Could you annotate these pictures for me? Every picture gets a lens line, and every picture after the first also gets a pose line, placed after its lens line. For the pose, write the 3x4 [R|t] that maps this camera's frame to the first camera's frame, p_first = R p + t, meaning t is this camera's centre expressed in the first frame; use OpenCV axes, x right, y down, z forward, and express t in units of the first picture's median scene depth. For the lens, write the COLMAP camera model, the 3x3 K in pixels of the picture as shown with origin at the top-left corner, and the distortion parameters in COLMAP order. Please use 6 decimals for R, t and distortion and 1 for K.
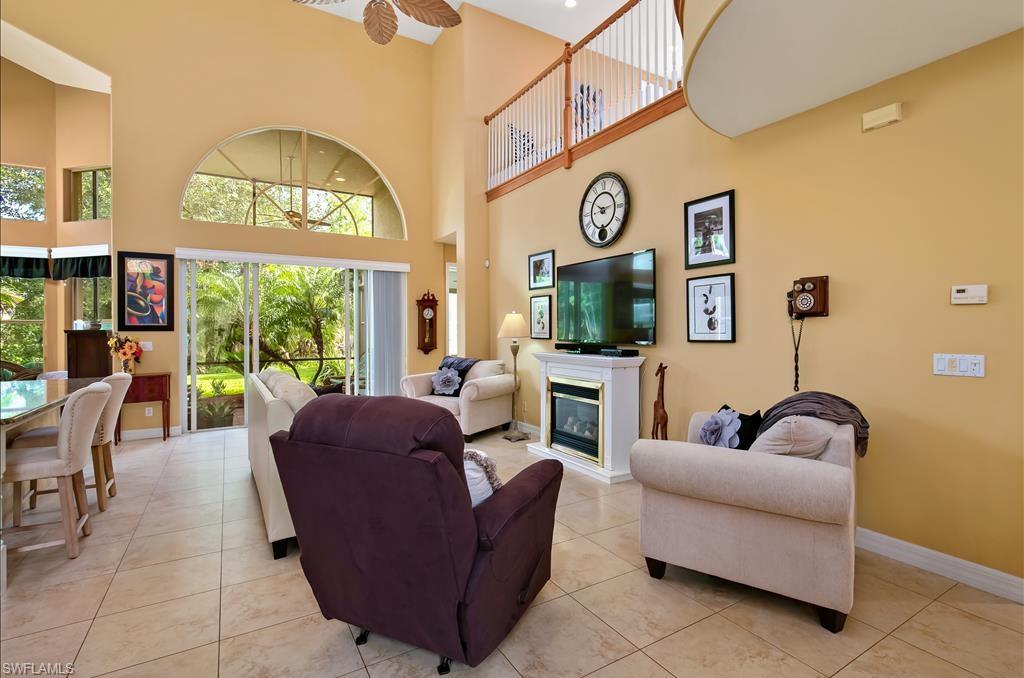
lens RADIAL K [[483.5, 0, 512.1], [0, 483.5, 331.8], [0, 0, 1]] dist [-0.010376, 0.001505]
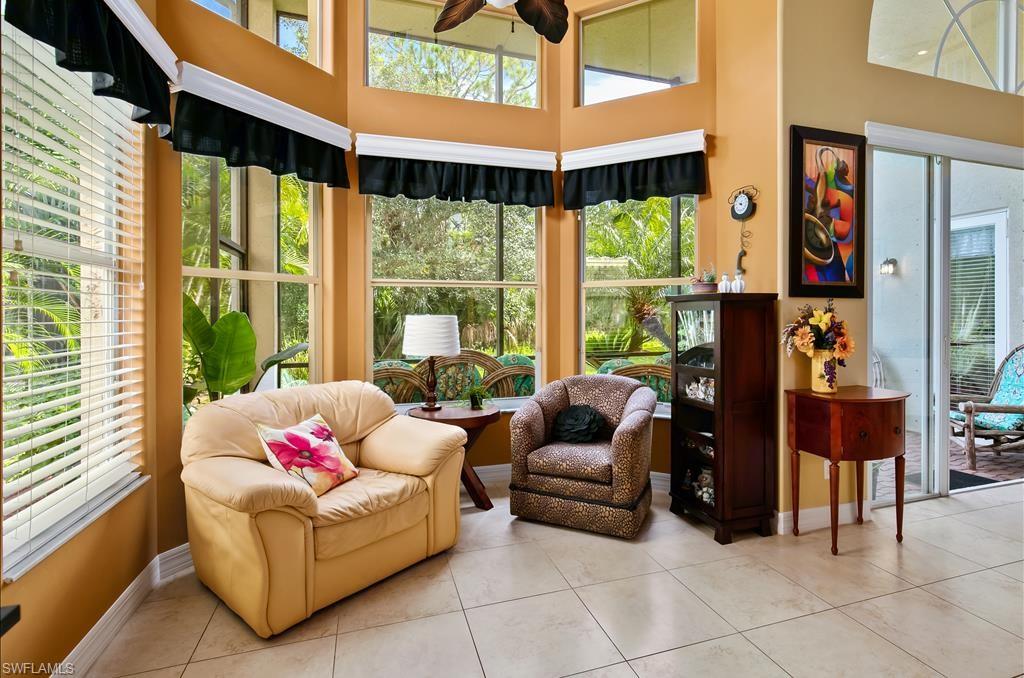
lens RADIAL K [[483.5, 0, 522.1], [0, 483.5, 315.1], [0, 0, 1]] dist [-0.010376, 0.001505]
pose [[0.975043, 0.003784, -0.221985, -0.937936], [-0.004902, 0.999978, -0.004485, 0.019110], [0.221963, 0.005461, 0.975040, 0.470244]]
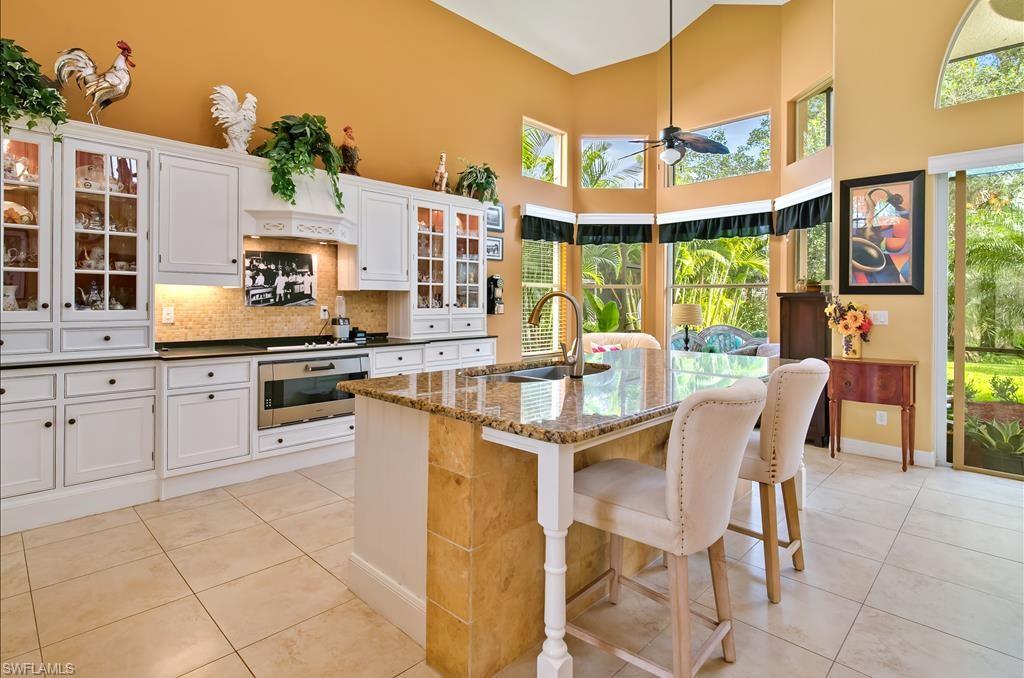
lens RADIAL K [[510.5, 0, 507.4], [0, 510.5, 296.5], [0, 0, 1]] dist [0.002060, 0.001871]
pose [[0.257936, 0.001756, -0.966160, -0.212858], [-0.018101, 0.999832, -0.003015, 0.012462], [0.965992, 0.018266, 0.257924, 0.323864]]
